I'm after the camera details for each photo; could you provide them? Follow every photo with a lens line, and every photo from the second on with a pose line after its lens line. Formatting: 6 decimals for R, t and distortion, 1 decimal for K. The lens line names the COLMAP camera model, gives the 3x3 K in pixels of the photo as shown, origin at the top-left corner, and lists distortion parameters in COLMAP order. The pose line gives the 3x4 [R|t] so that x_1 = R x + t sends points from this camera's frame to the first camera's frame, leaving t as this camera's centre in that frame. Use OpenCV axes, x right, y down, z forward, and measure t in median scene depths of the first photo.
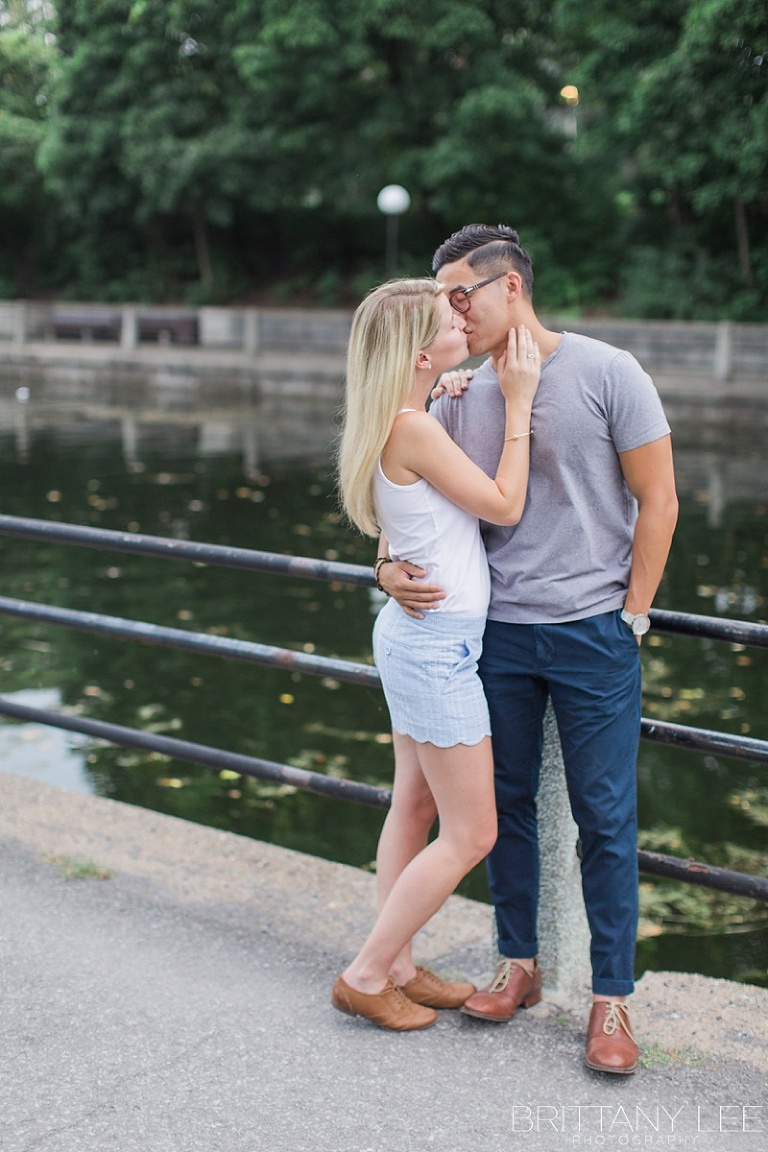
lens RADIAL K [[1606.8, 0, 325.0], [0, 1606.8, 571.4], [0, 0, 1]] dist [0.013810, -0.048265]
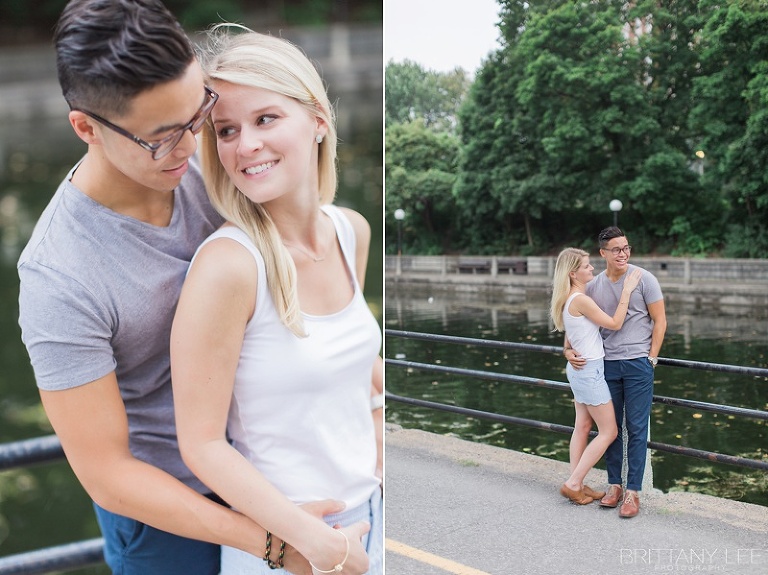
lens RADIAL K [[975.1, 0, 384.0], [0, 975.1, 287.5], [0, 0, 1]] dist [0.014838, 0.022411]
pose [[0.970743, -0.015022, -0.239651, 0.050836], [-0.015840, 0.991861, -0.126337, 0.046476], [0.239598, 0.126436, 0.962604, -0.307758]]
